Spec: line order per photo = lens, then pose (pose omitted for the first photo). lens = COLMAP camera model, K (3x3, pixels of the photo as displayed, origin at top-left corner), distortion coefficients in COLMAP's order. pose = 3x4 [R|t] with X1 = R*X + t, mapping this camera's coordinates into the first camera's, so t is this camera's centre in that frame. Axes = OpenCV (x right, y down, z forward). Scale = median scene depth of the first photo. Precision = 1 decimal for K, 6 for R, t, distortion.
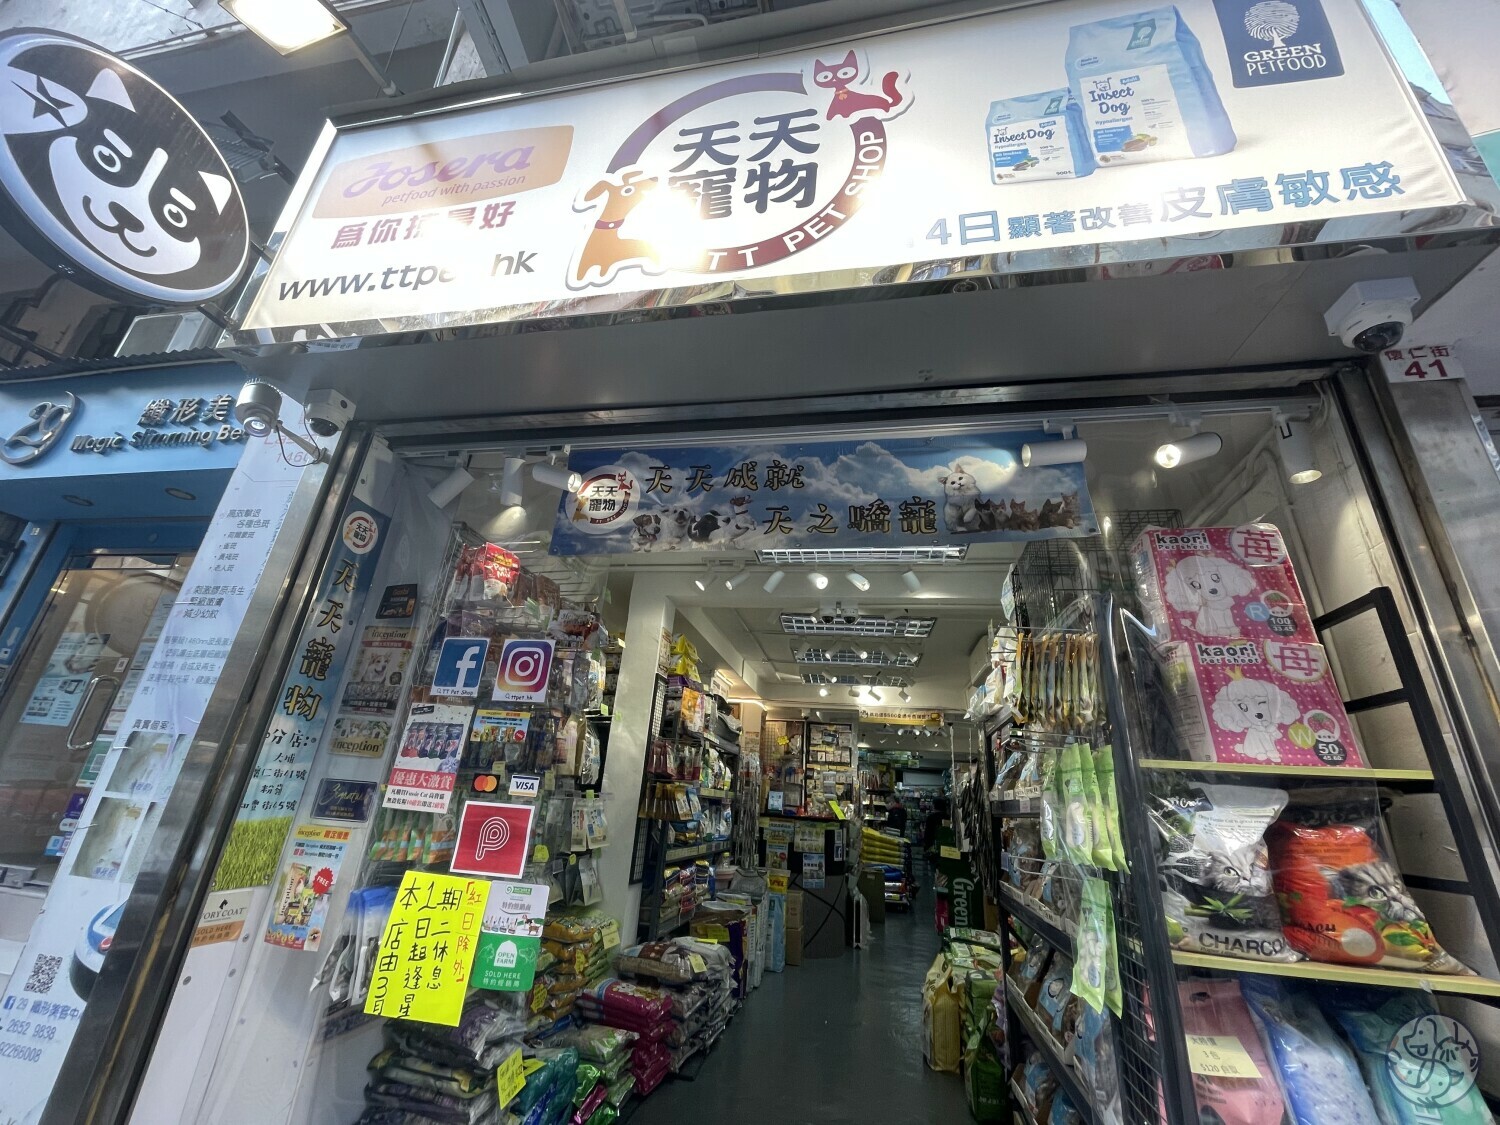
lens RADIAL K [[605.9, 0, 745.2], [0, 605.9, 562.7], [0, 0, 1]] dist [-0.002710, -0.000475]
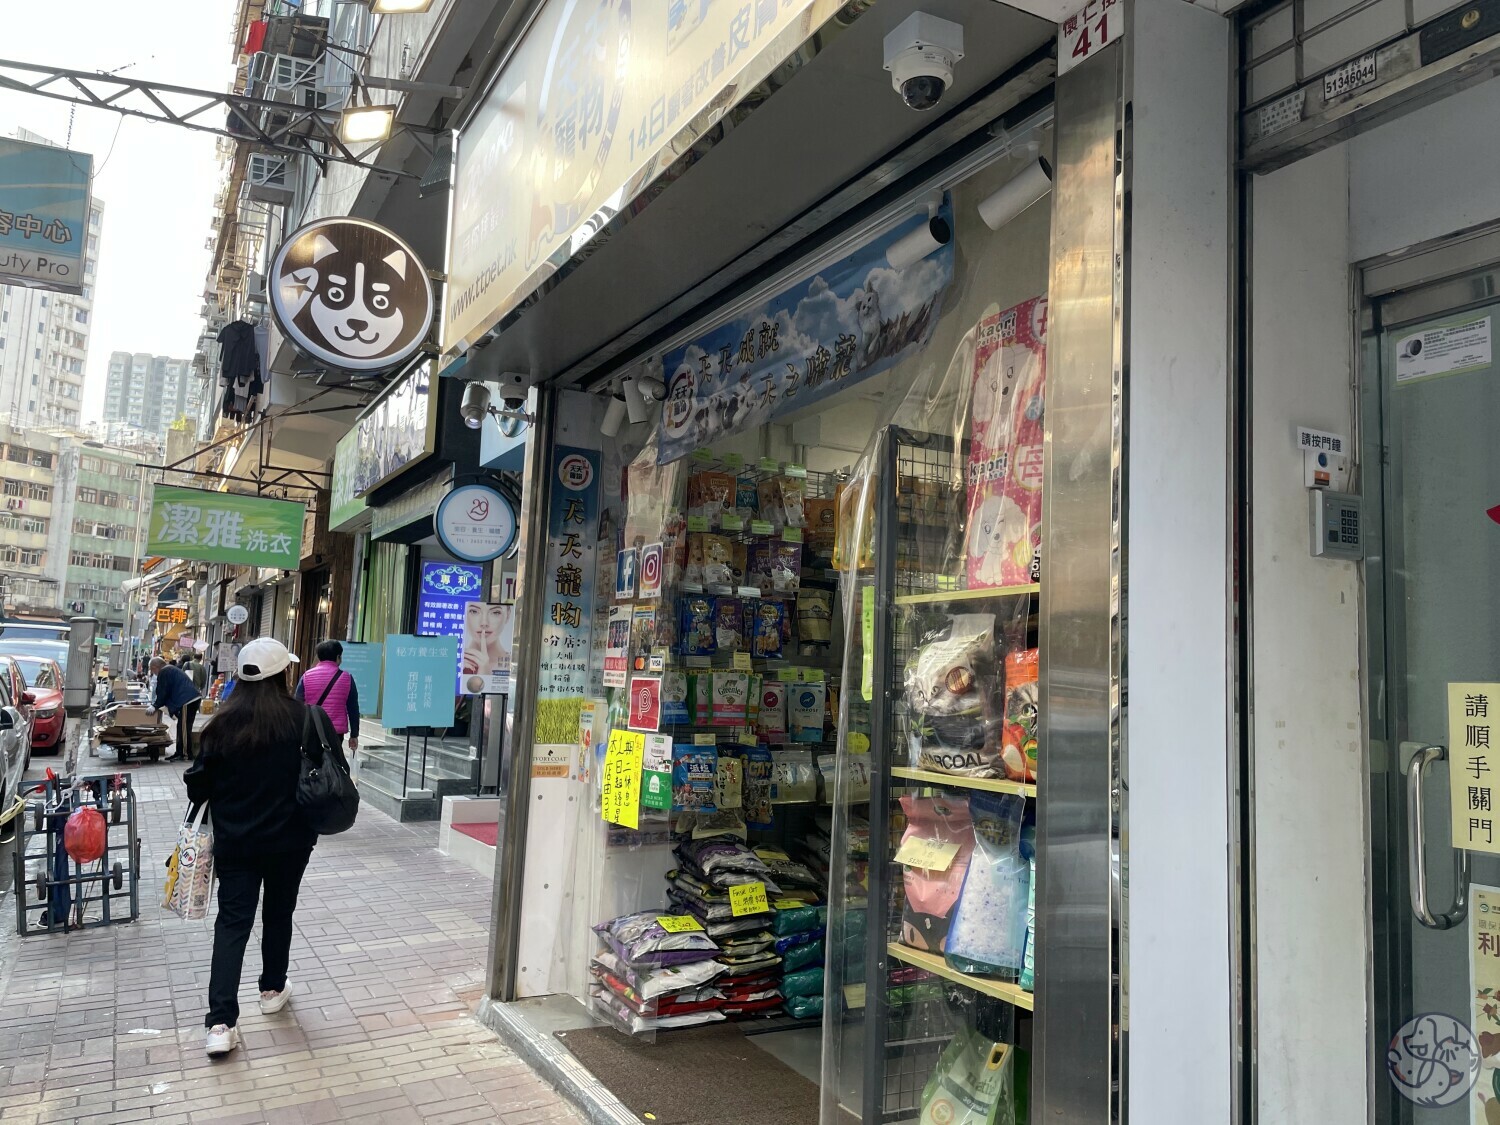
lens RADIAL K [[1123.4, 0, 760.6], [0, 1123.4, 561.9], [0, 0, 1]] dist [0.110961, -0.155072]
pose [[0.645661, -0.125495, -0.753241, 1.457751], [0.287094, 0.953929, 0.087159, 0.033699], [0.707601, -0.272526, 0.651944, -0.267480]]
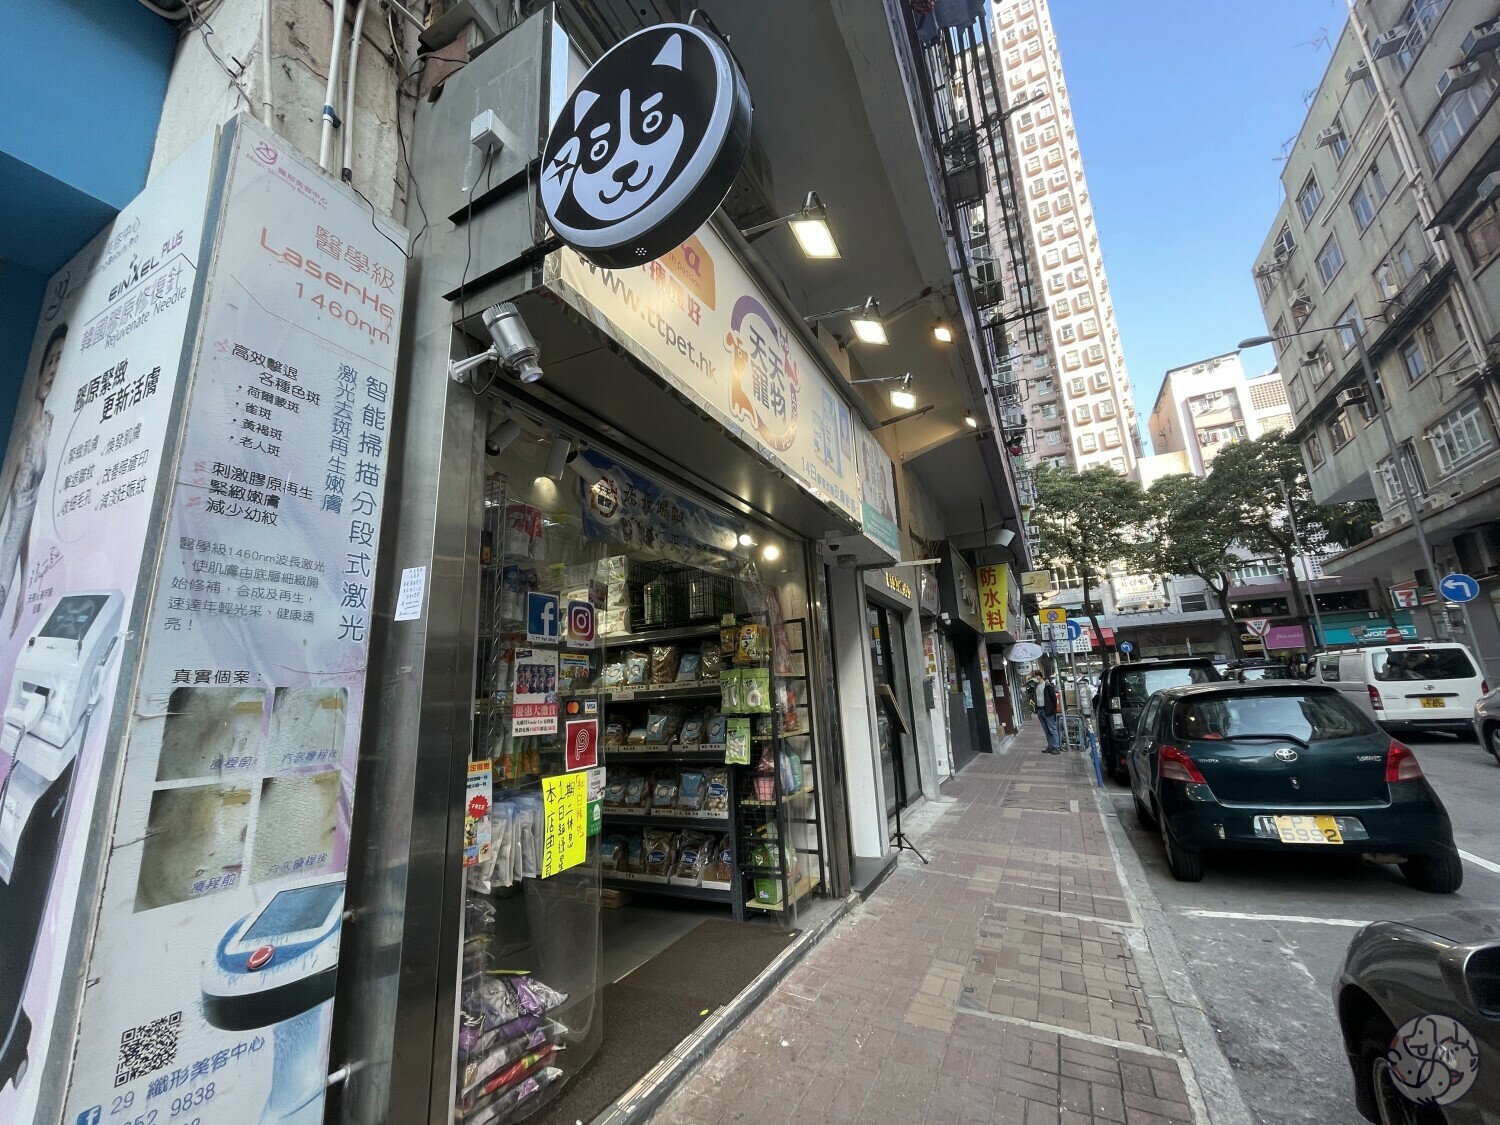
lens RADIAL K [[605.9, 0, 745.2], [0, 605.9, 562.7], [0, 0, 1]] dist [-0.002710, -0.000475]
pose [[0.272759, 0.133160, 0.952823, -1.607429], [-0.292870, 0.954865, -0.049607, 0.009551], [-0.916422, -0.265522, 0.299446, 0.320437]]
